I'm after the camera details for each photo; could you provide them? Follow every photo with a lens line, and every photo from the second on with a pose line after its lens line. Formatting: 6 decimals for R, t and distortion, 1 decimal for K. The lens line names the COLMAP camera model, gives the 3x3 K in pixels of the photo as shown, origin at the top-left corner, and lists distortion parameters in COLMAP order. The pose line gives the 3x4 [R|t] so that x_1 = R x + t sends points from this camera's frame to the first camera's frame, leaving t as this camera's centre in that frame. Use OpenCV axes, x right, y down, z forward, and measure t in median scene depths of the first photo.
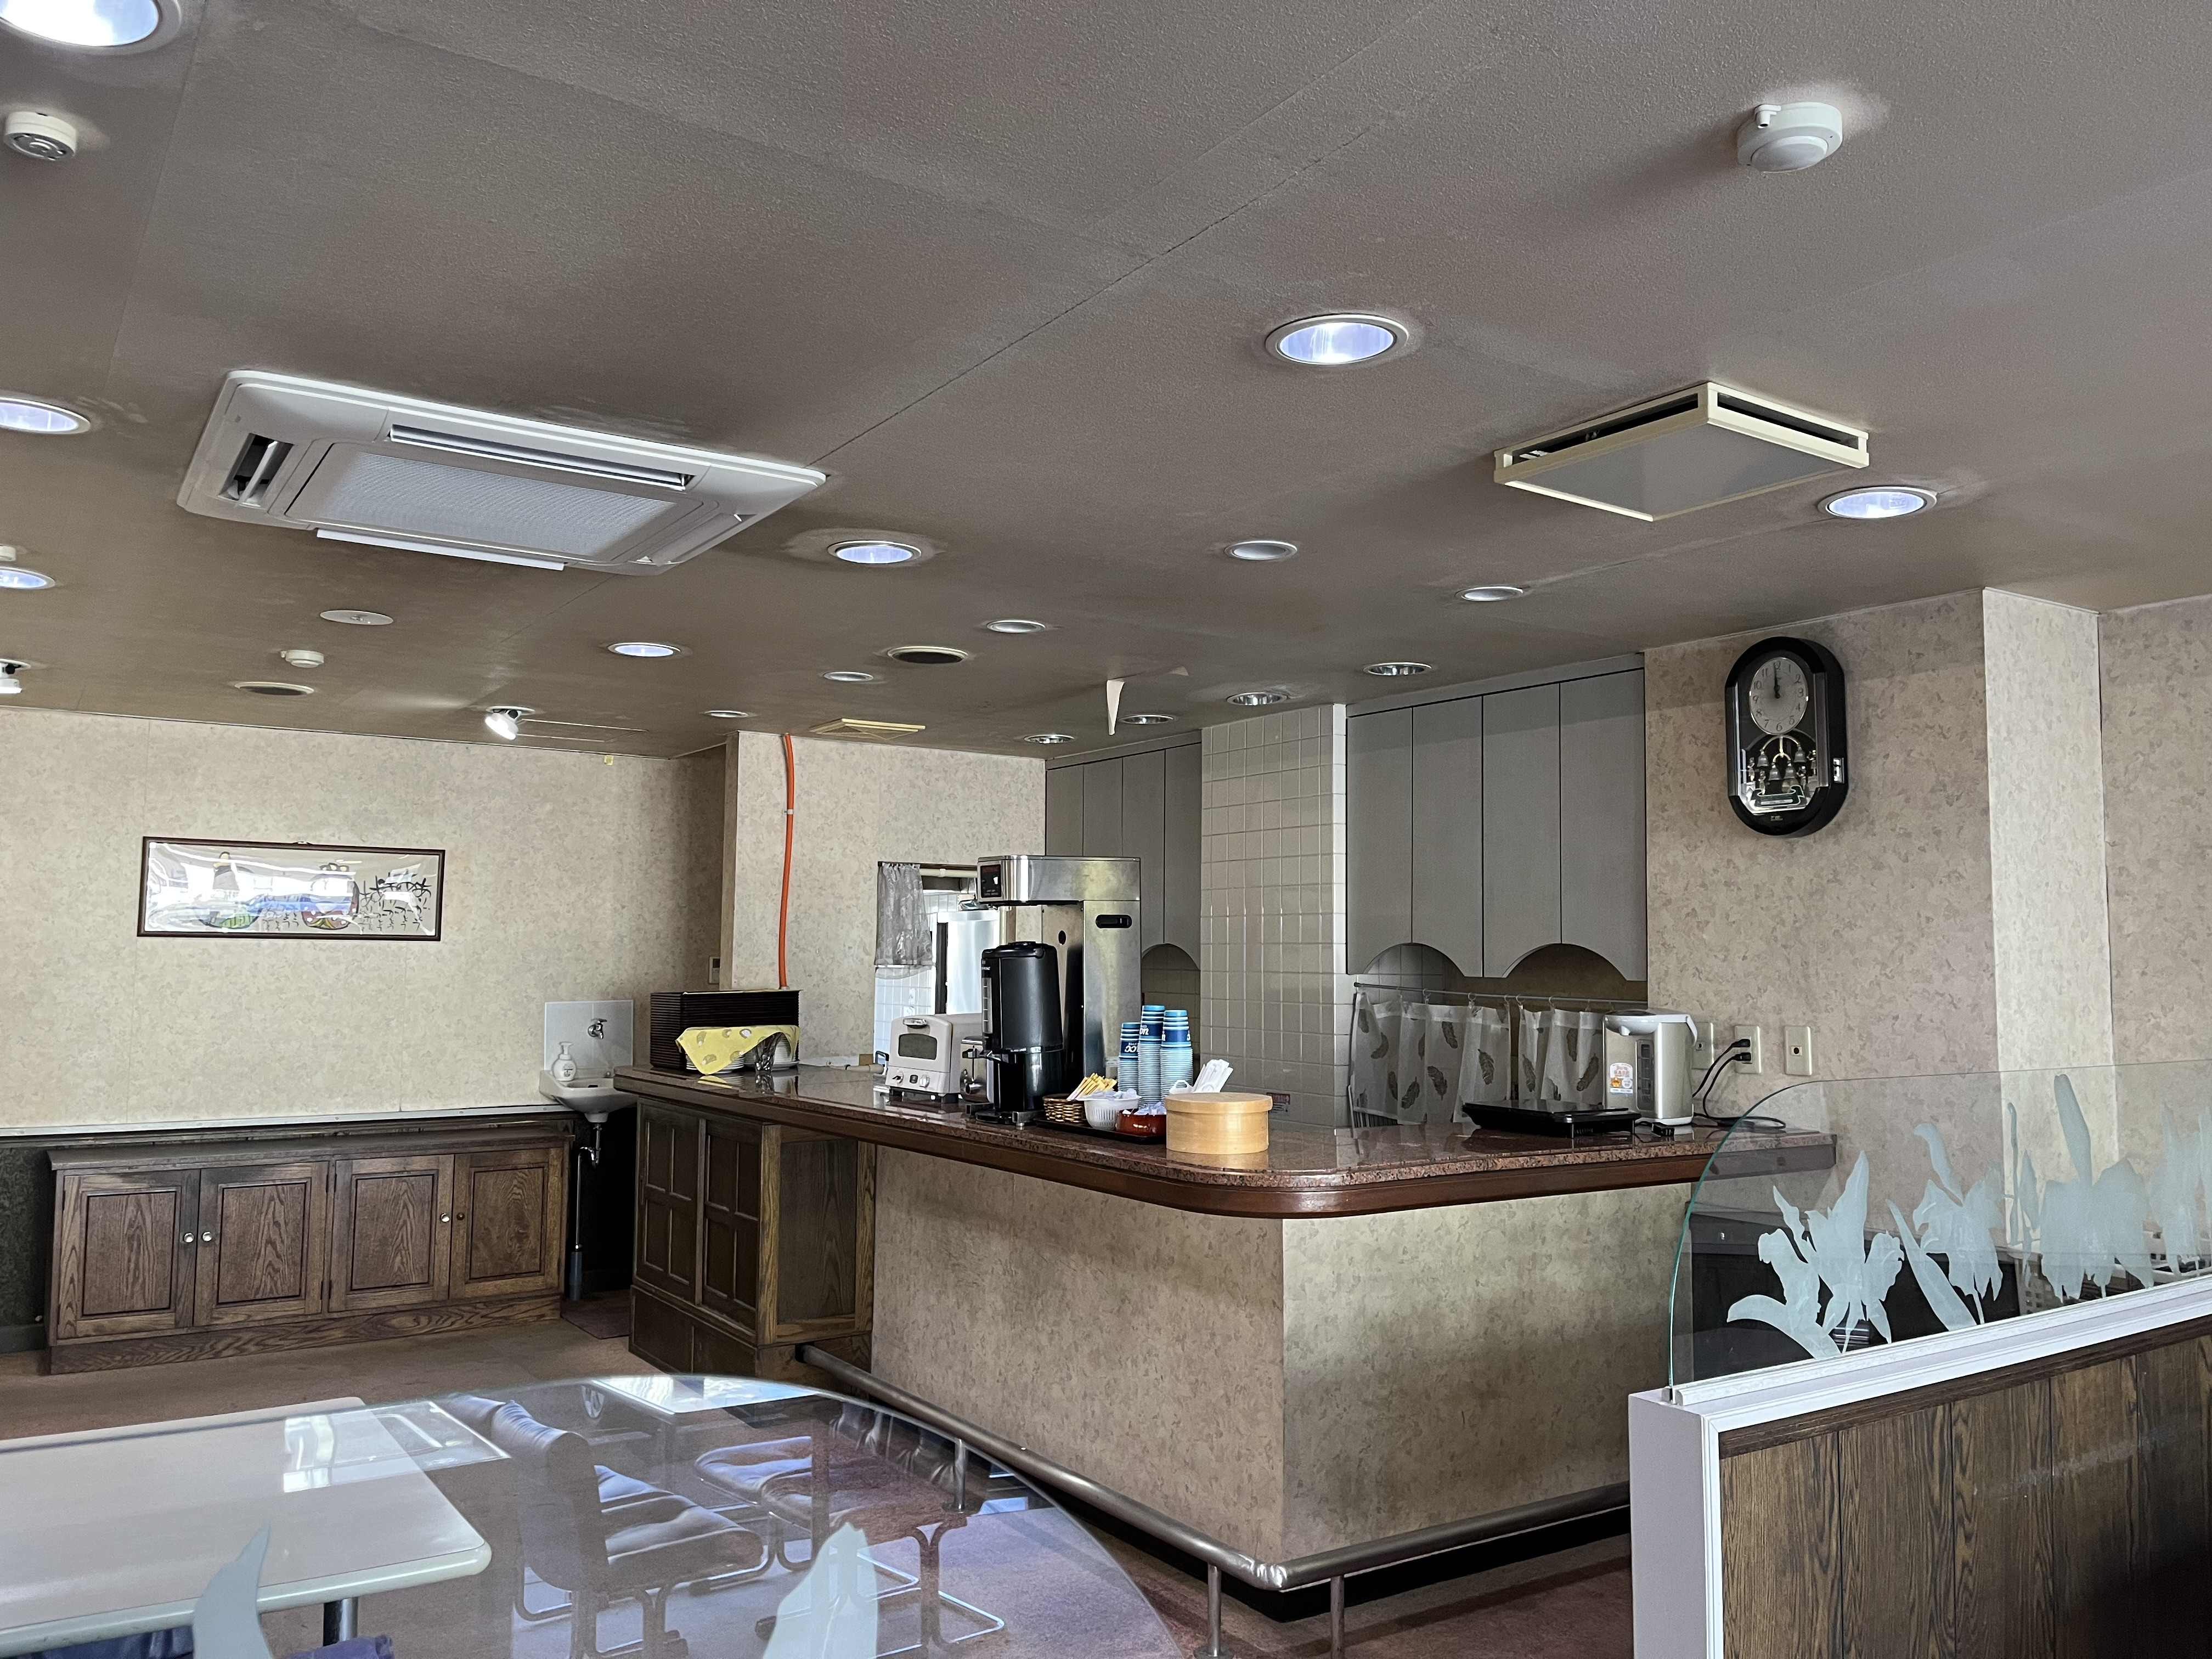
lens RADIAL K [[1691.4, 0, 1110.2], [0, 1691.4, 831.6], [0, 0, 1]] dist [0.057684, -0.078316]
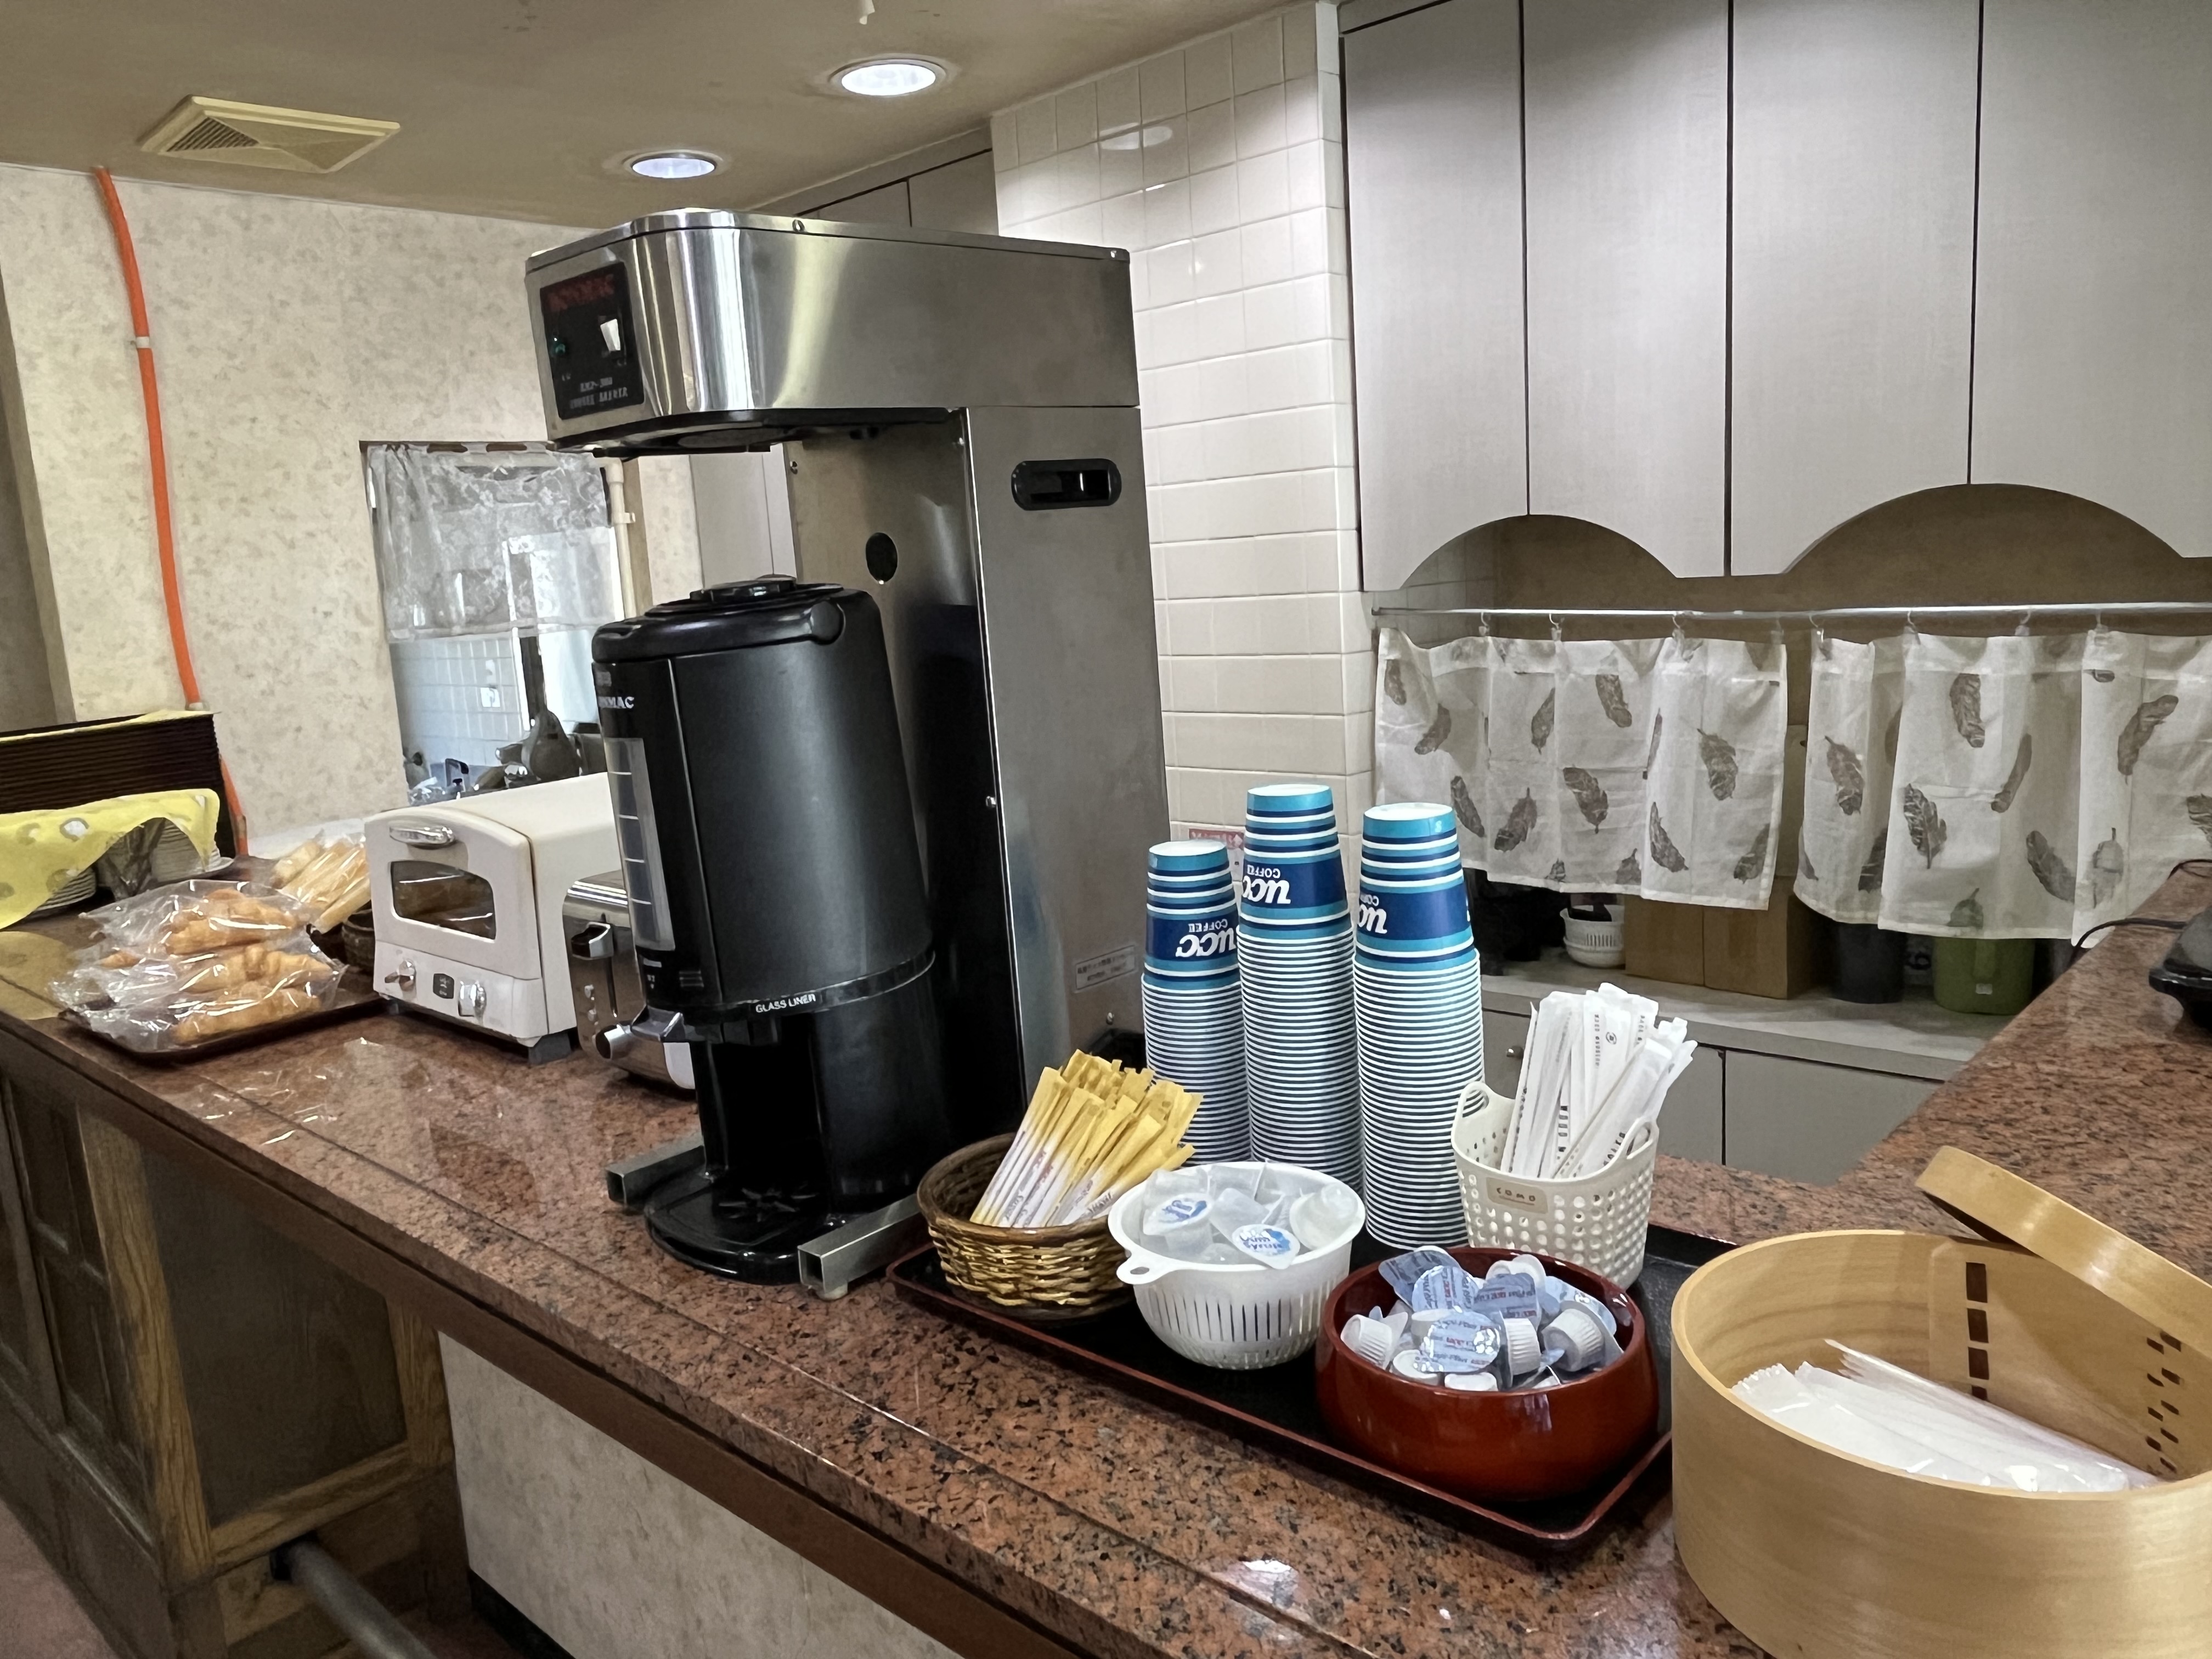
lens RADIAL K [[1594.6, 0, 1076.6], [0, 1594.6, 833.8], [0, 0, 1]] dist [0.001213, 0.000158]
pose [[0.973726, -0.110319, 0.199218, -0.052372], [0.059994, 0.968191, 0.242913, 0.043250], [-0.219679, -0.224579, 0.949371, 0.704729]]
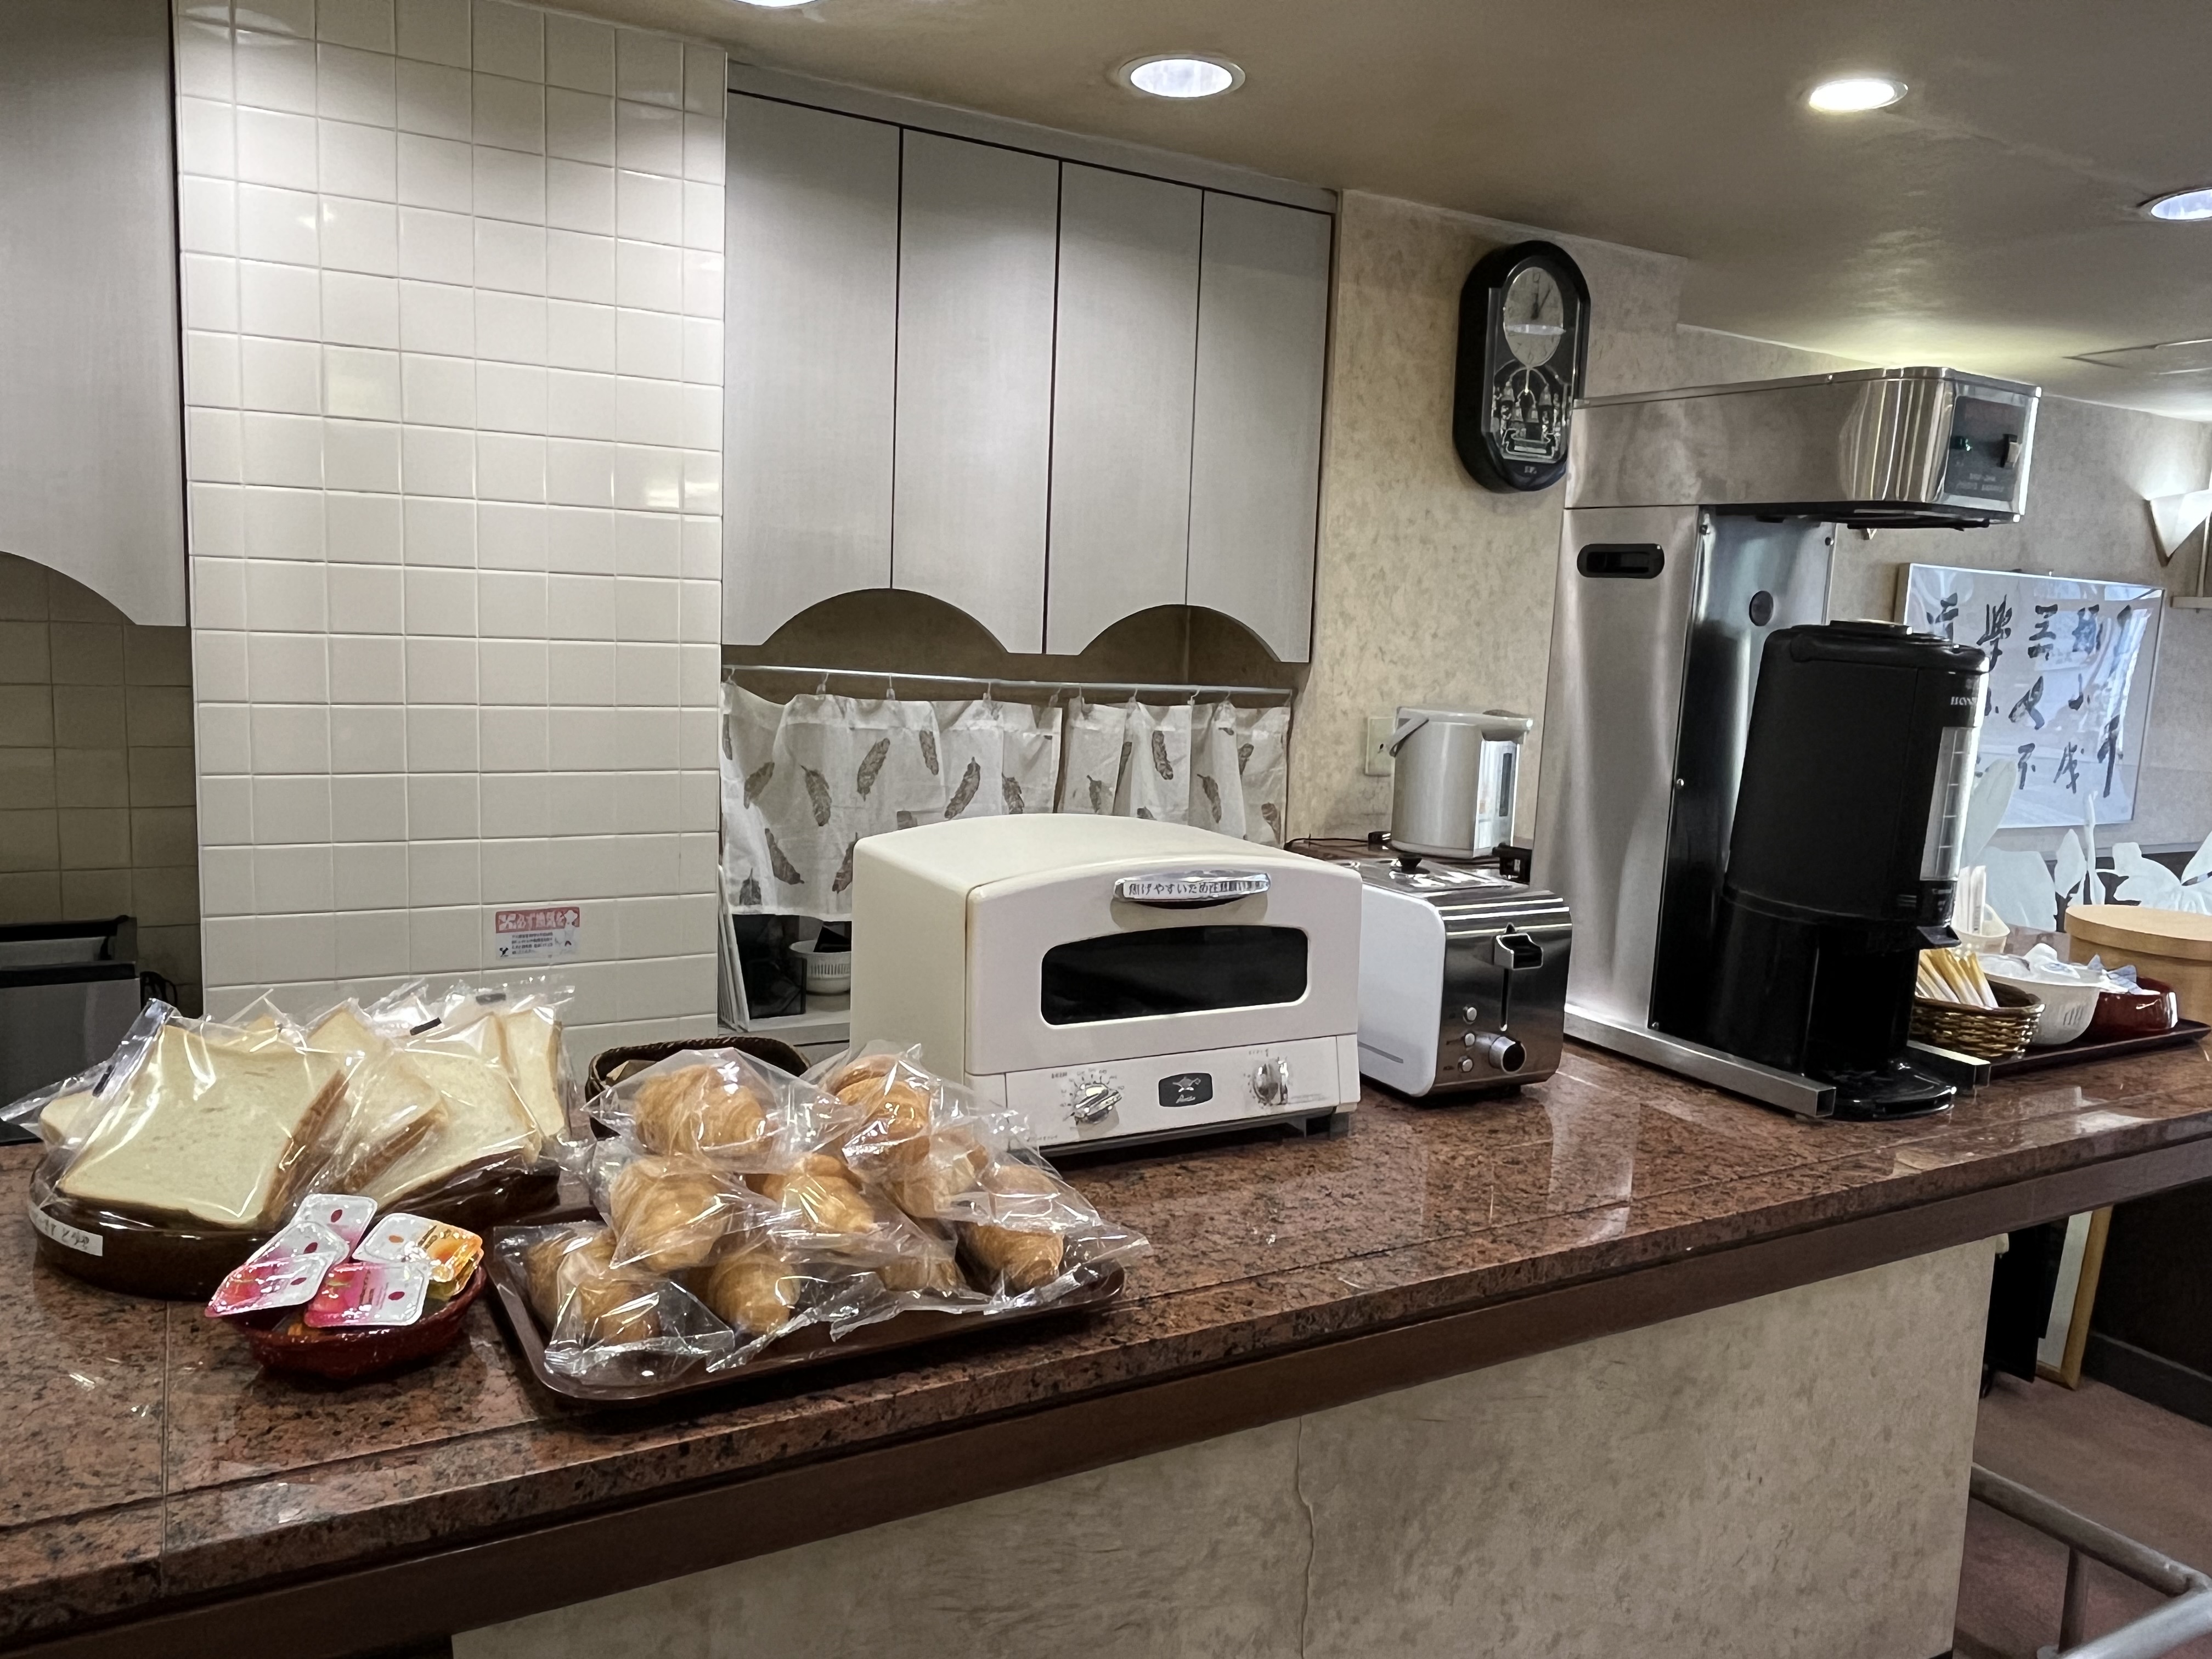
lens RADIAL K [[1594.6, 0, 1093.2], [0, 1594.6, 826.9], [0, 0, 1]] dist [0.001213, 0.000158]
pose [[0.082681, -0.129787, 0.988089, -0.394819], [-0.112537, 0.983926, 0.138657, 0.075486], [-0.990202, -0.122660, 0.066746, 1.079476]]
